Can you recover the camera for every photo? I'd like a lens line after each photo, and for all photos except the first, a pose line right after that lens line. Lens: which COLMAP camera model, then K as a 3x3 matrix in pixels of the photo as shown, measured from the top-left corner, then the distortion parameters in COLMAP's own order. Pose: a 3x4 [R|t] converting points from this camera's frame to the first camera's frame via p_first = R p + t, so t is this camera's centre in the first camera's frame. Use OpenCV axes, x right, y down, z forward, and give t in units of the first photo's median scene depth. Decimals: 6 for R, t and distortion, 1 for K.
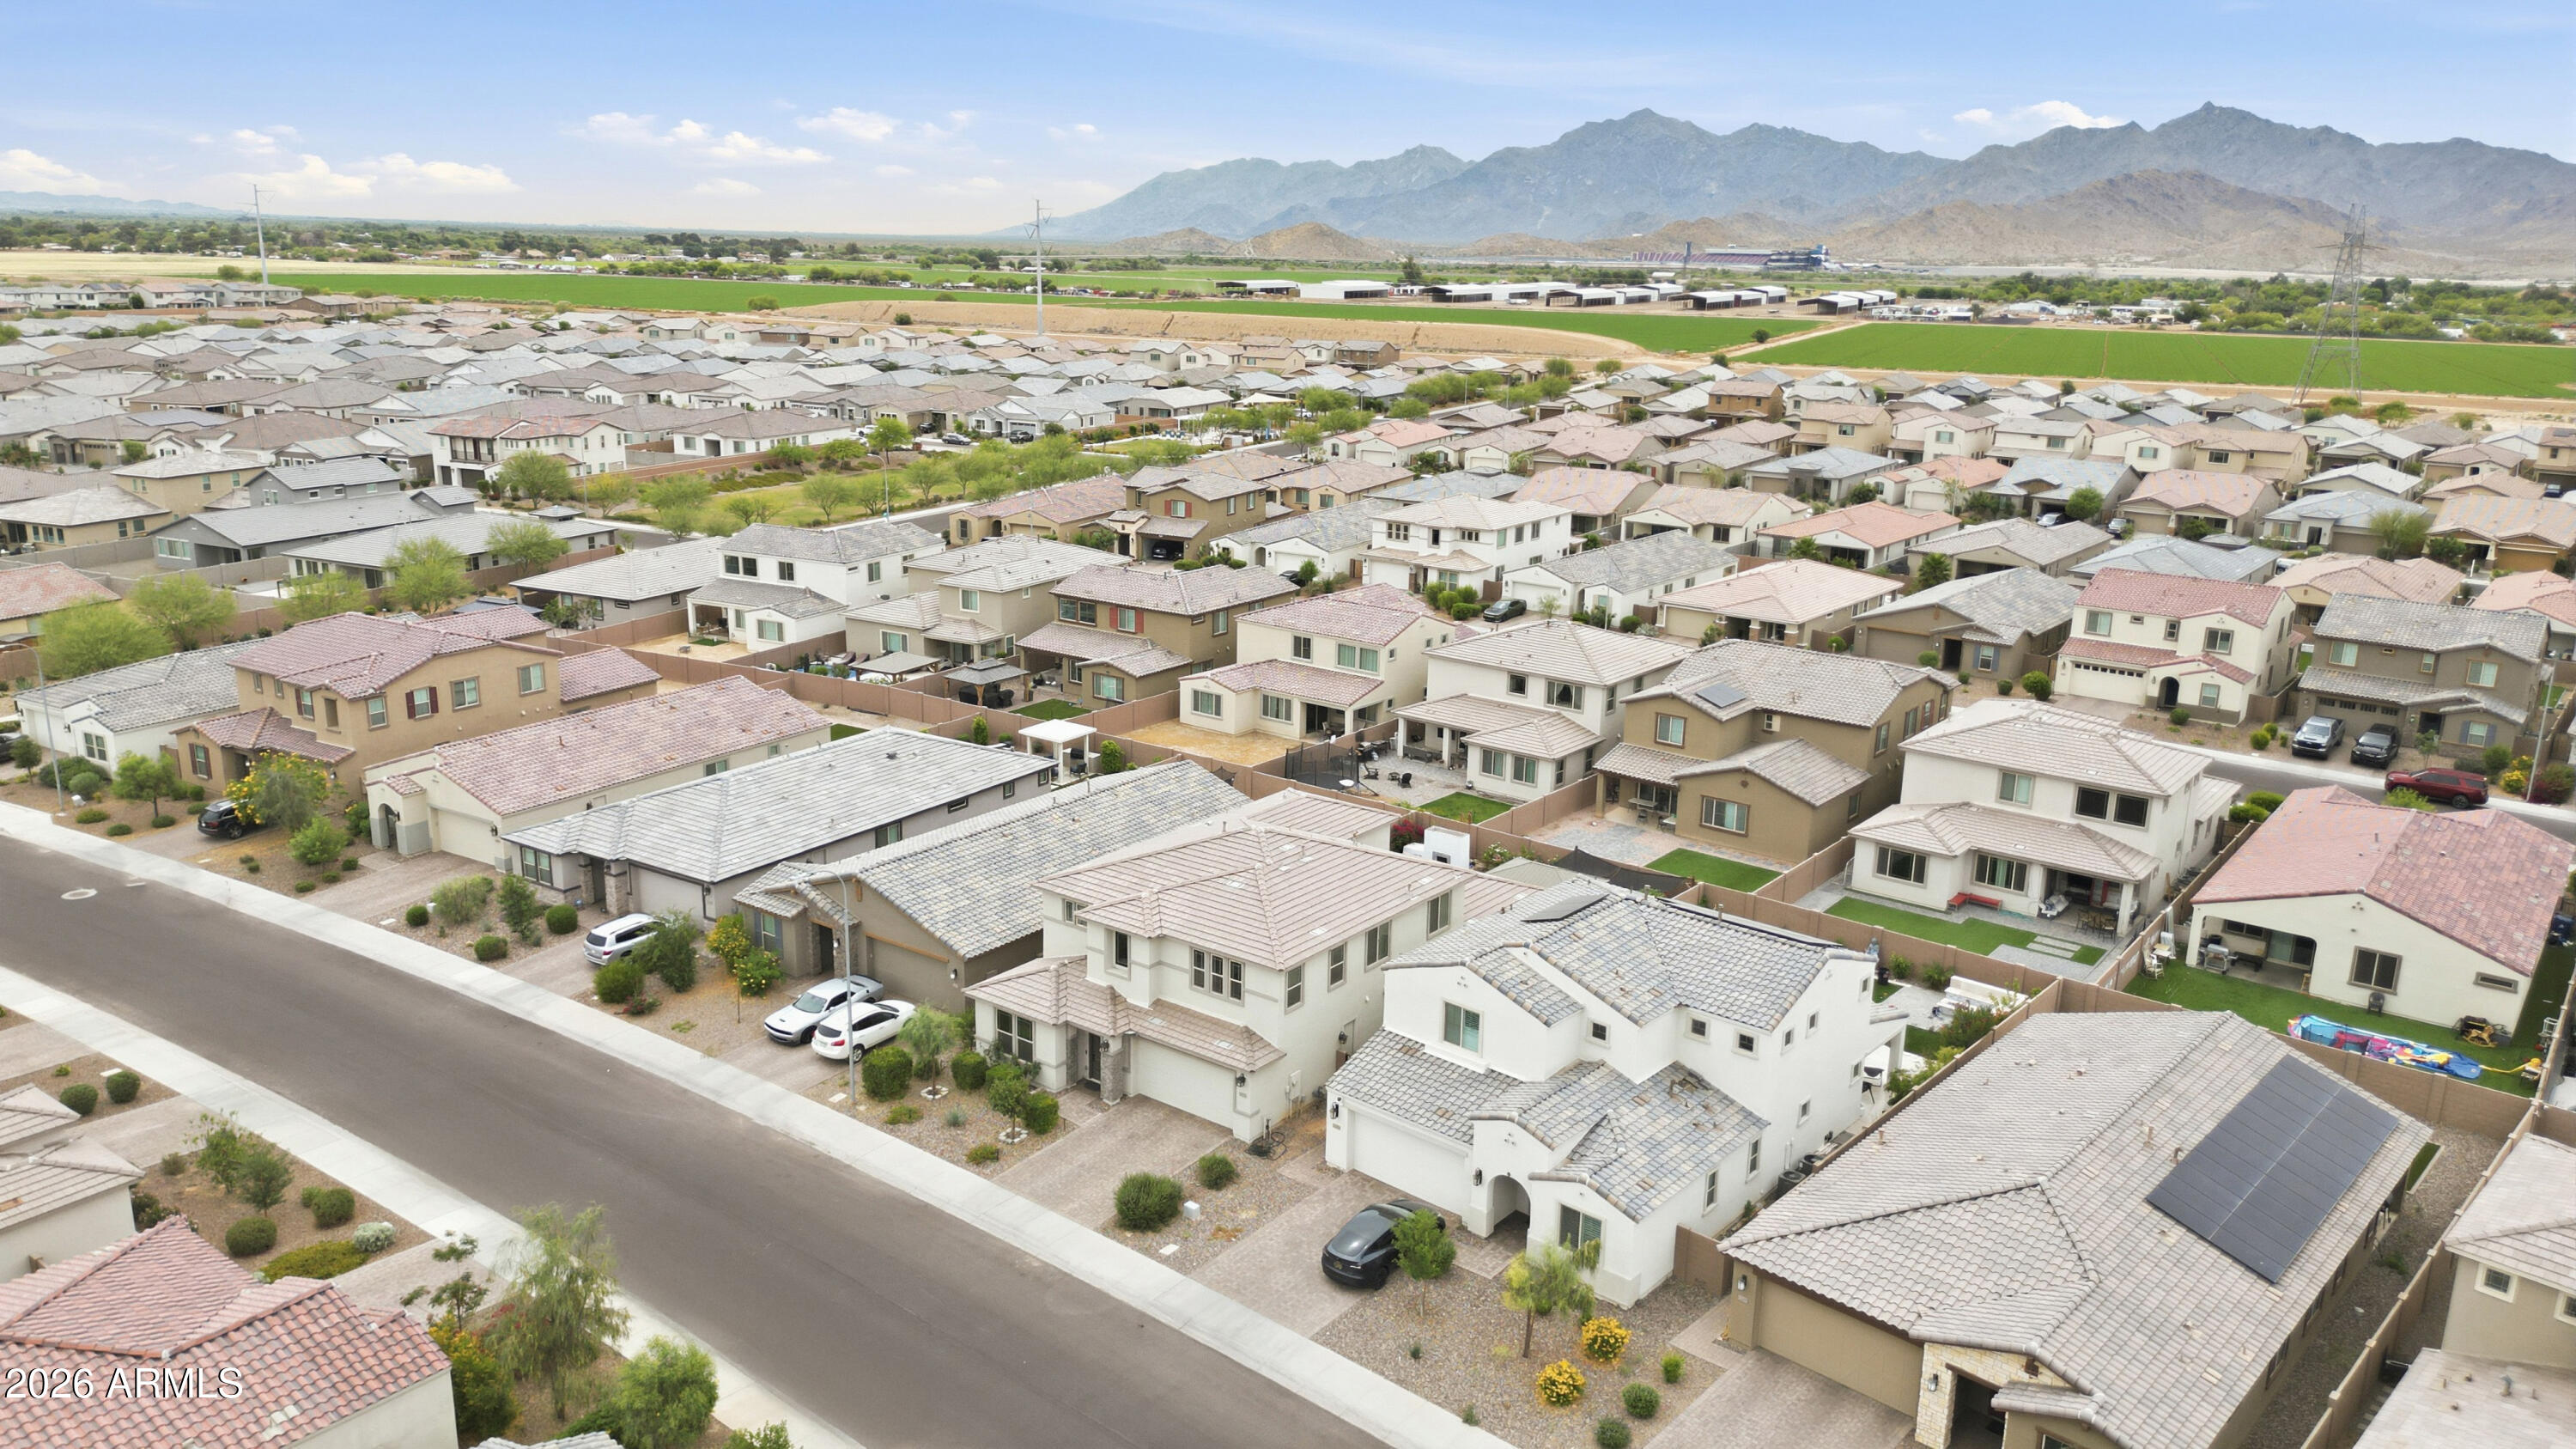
lens RADIAL K [[2029.9, 0, 1288.0], [0, 2029.9, 724.5], [0, 0, 1]] dist [0.114330, -0.175198]
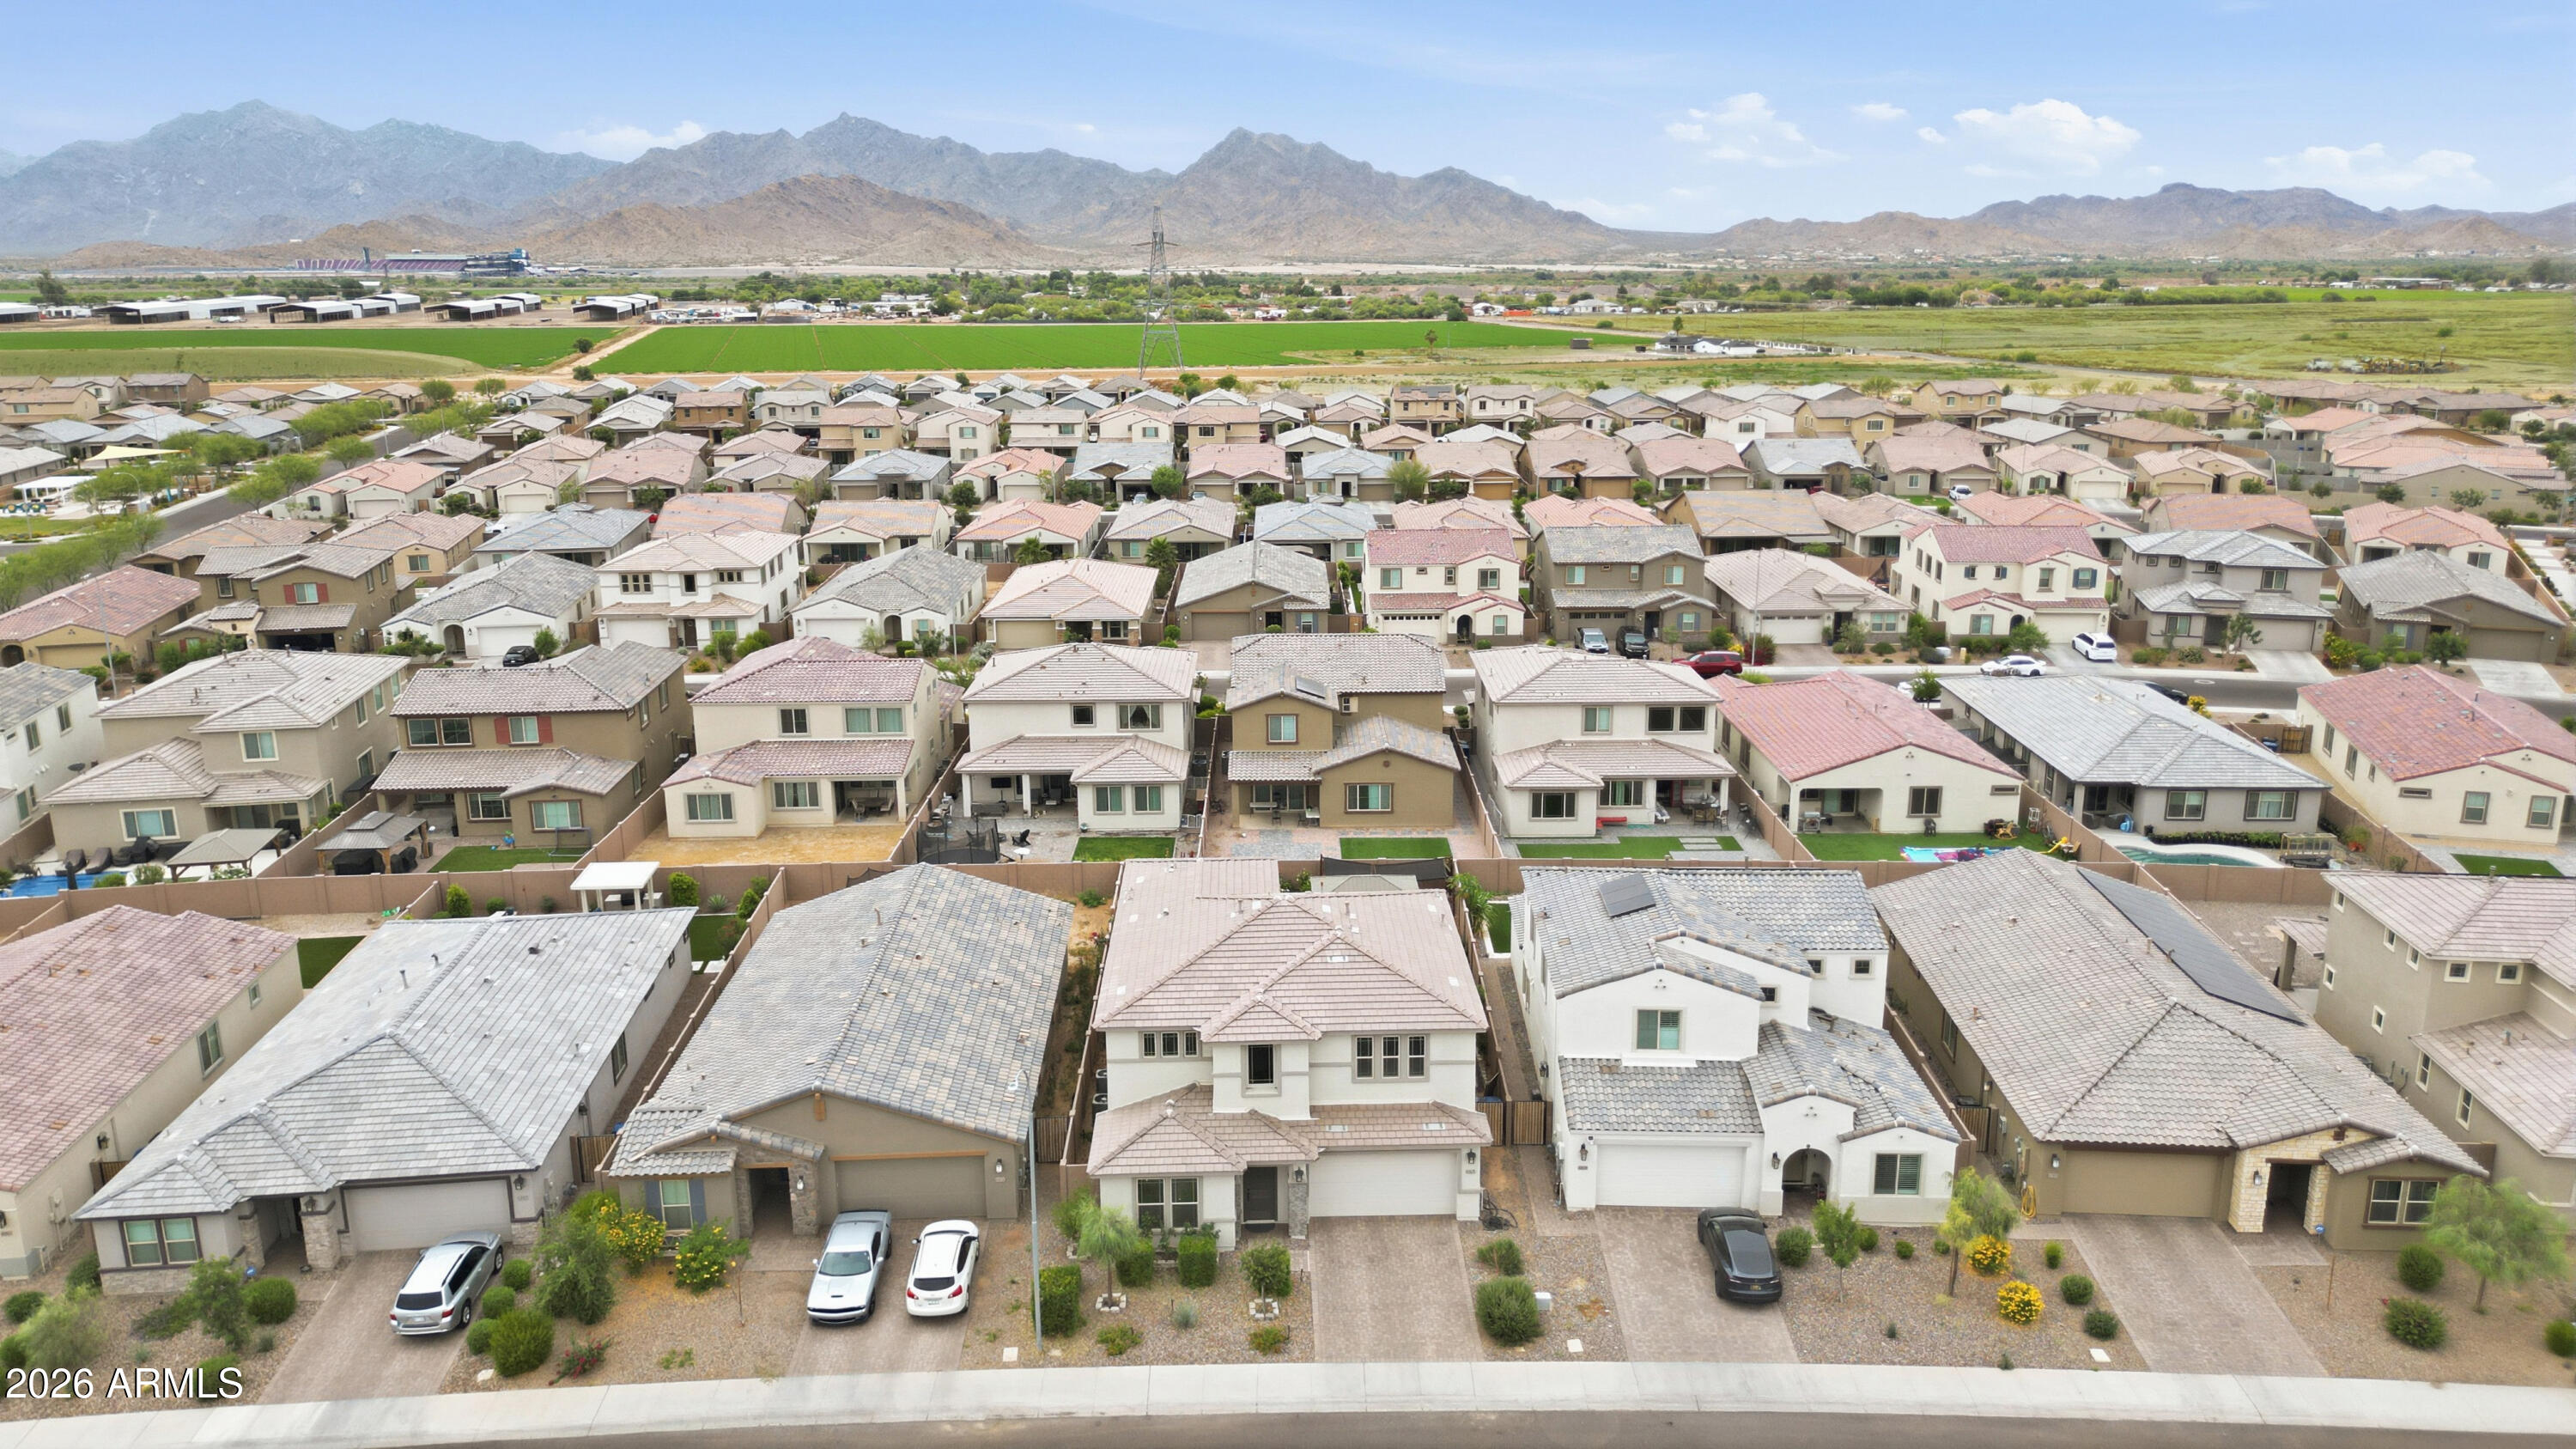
lens RADIAL K [[1993.9, 0, 1288.0], [0, 1993.9, 724.5], [0, 0, 1]] dist [0.102878, -0.162732]
pose [[0.735627, -0.178979, 0.653314, -0.397140], [0.176403, 0.981801, 0.070341, -0.059559], [-0.654014, 0.063502, 0.753812, 0.219383]]
